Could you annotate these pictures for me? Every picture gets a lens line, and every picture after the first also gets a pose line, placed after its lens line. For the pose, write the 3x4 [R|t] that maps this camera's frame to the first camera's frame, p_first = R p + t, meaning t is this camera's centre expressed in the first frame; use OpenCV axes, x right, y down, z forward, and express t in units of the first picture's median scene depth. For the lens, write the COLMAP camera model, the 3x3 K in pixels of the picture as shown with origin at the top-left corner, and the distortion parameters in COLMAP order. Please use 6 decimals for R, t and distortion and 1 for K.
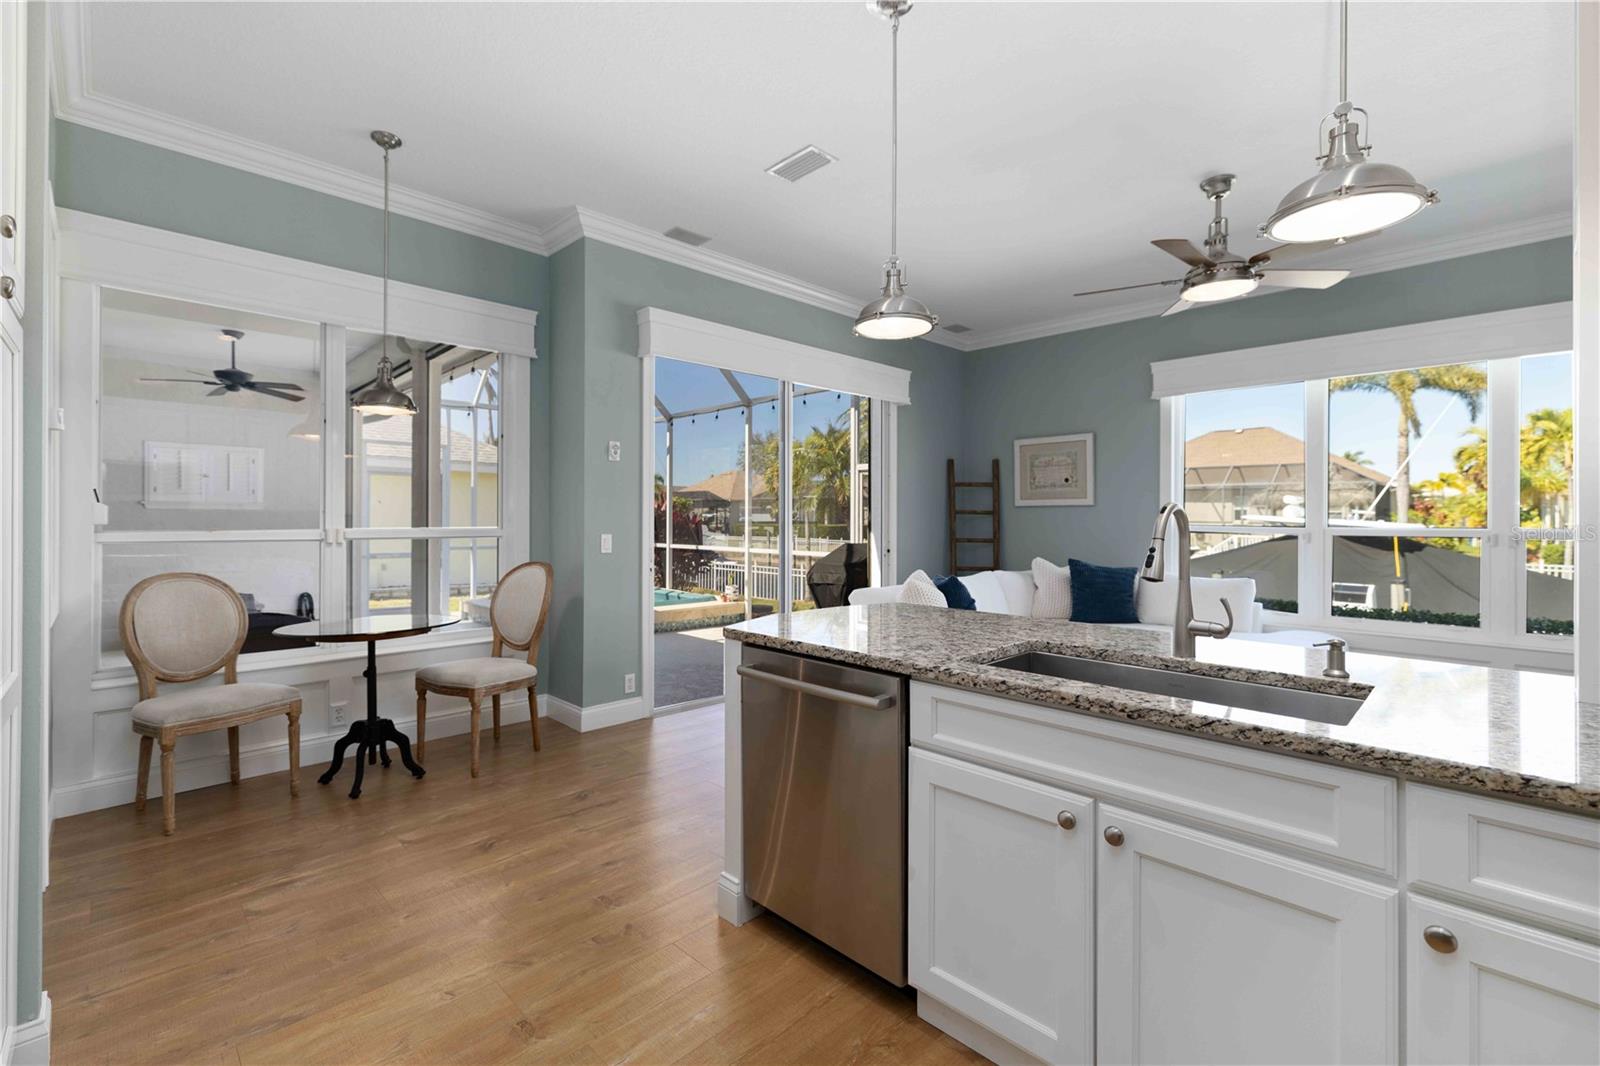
lens RADIAL K [[697.3, 0, 798.6], [0, 697.3, 519.2], [0, 0, 1]] dist [0.001240, 0.000358]
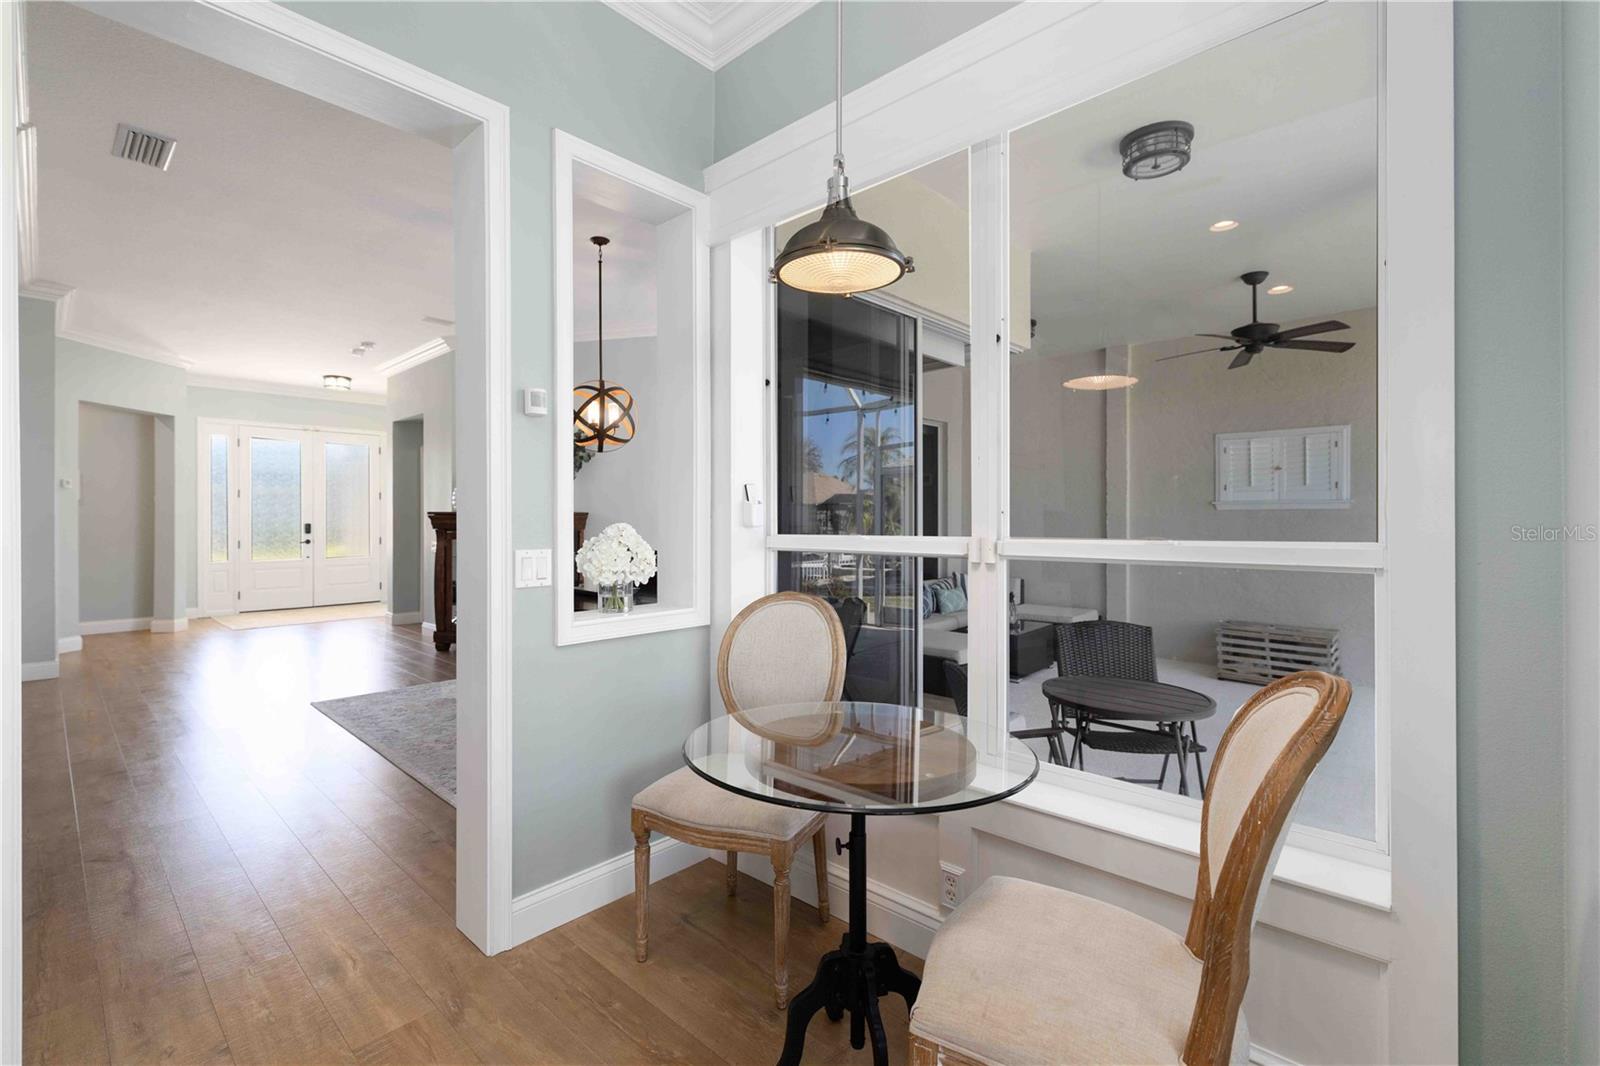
lens RADIAL K [[700.8, 0, 793.6], [0, 700.8, 521.4], [0, 0, 1]] dist [-0.001292, -0.000048]
pose [[0.045424, -0.002534, -0.998965, -0.072307], [0.000836, 0.999997, -0.002499, 0.001525], [0.998967, -0.000722, 0.045426, 0.463133]]
